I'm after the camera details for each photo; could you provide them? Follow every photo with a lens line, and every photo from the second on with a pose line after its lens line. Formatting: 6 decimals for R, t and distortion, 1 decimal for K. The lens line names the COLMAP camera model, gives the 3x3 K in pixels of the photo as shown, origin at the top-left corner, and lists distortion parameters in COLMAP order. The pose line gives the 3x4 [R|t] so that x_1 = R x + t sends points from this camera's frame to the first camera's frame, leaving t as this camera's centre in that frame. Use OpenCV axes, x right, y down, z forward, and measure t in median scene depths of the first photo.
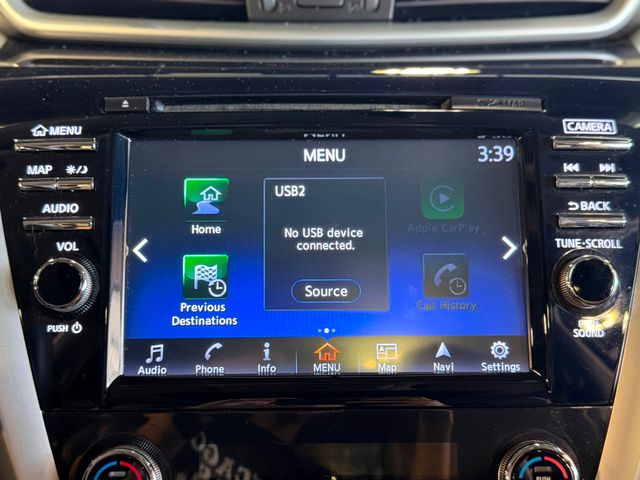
lens RADIAL K [[801.6, 0, 320.9], [0, 801.6, 240.8], [0, 0, 1]] dist [0.081683, 0.000000]
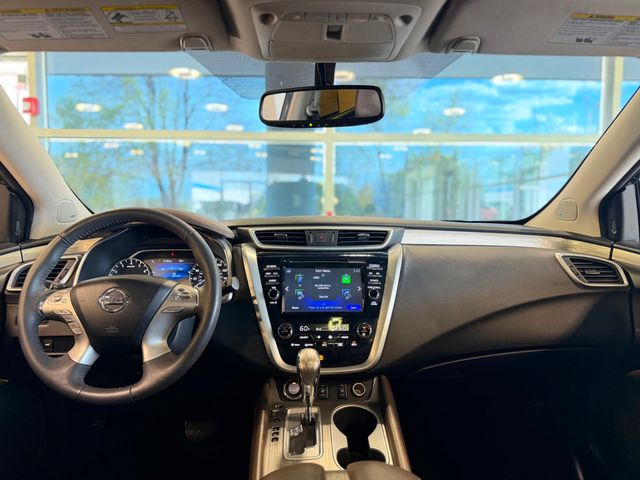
lens RADIAL K [[437.6, 0, 323.6], [0, 437.6, 241.8], [0, 0, 1]] dist [0.005139, -0.012755]
pose [[0.999857, 0.002273, 0.016767, -0.039995], [0.002131, 0.966141, -0.258006, 0.440690], [-0.016786, 0.258005, 0.965998, -1.769133]]
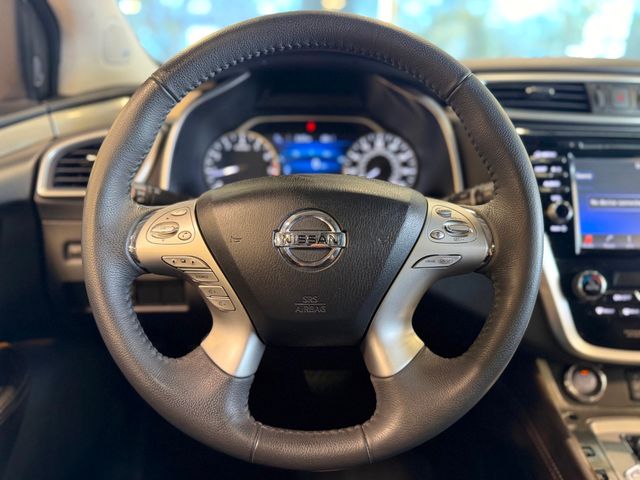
lens RADIAL K [[452.3, 0, 321.3], [0, 452.3, 240.5], [0, 0, 1]] dist [-0.000332, -0.013782]
pose [[0.999780, 0.019014, -0.008905, -1.039317], [-0.018912, 0.999755, 0.011475, 0.140892], [0.009121, -0.011305, 0.999895, -0.473474]]
